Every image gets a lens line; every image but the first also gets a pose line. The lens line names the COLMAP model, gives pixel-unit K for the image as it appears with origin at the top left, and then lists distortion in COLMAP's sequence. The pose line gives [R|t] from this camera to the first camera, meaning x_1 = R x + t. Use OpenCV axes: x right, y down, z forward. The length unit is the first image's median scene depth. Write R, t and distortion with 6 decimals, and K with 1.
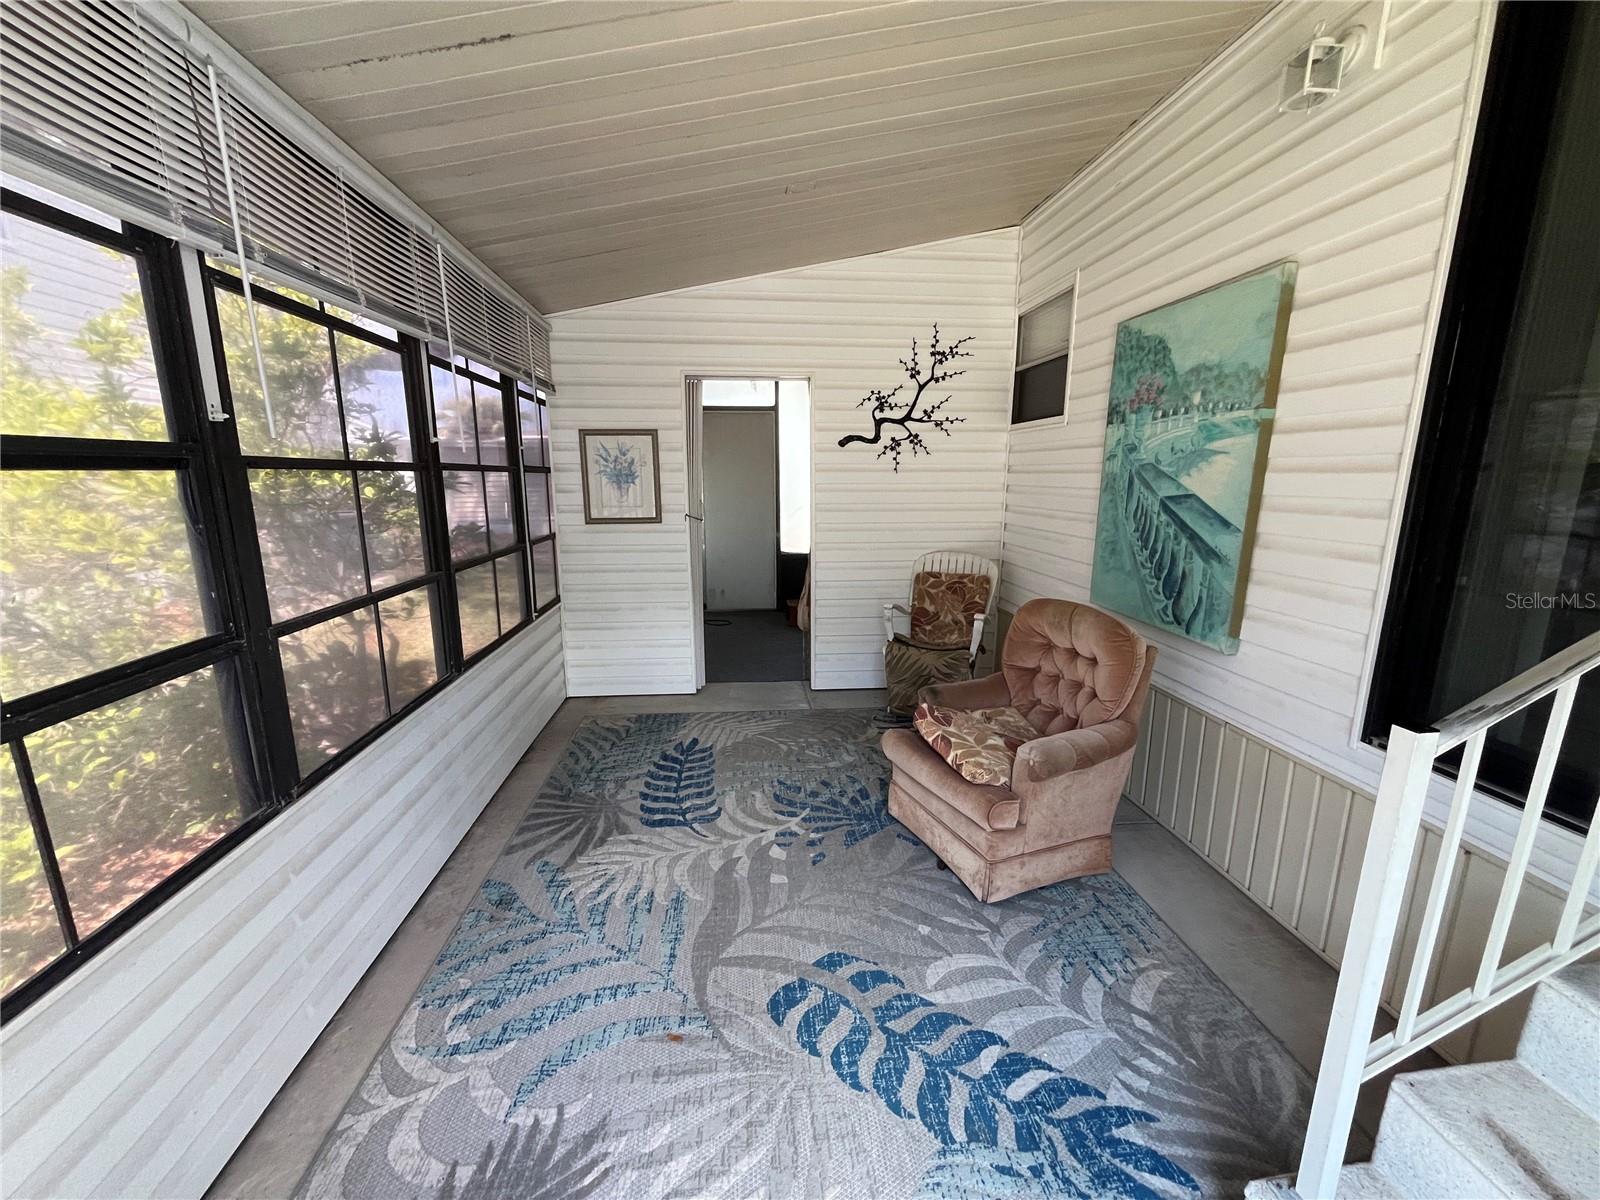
lens RADIAL K [[645.5, 0, 794.7], [0, 645.5, 602.7], [0, 0, 1]] dist [-0.003452, 0.000375]
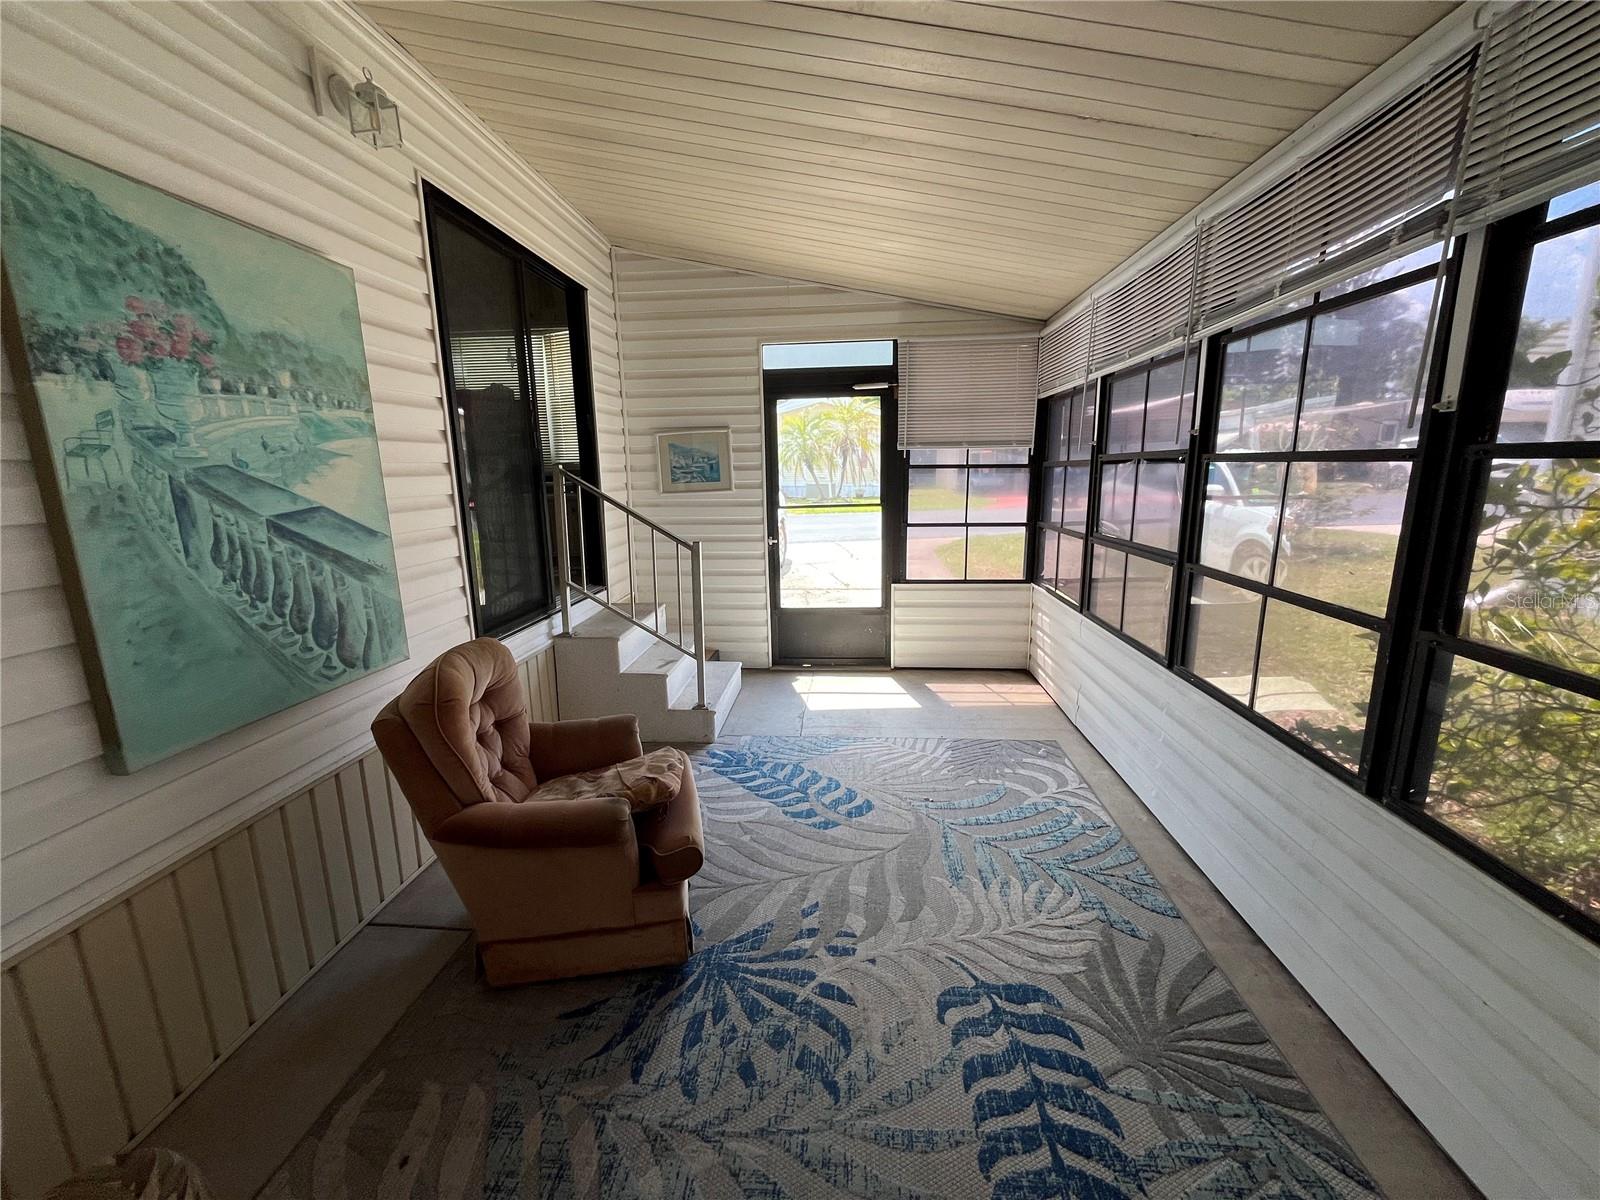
lens RADIAL K [[645.5, 0, 792.6], [0, 645.5, 604.9], [0, 0, 1]] dist [-0.003452, 0.000375]
pose [[-0.981715, -0.025201, 0.188680, -0.091402], [0.052185, 0.917593, 0.394080, -0.321101], [-0.183062, 0.396721, -0.899500, 1.568833]]
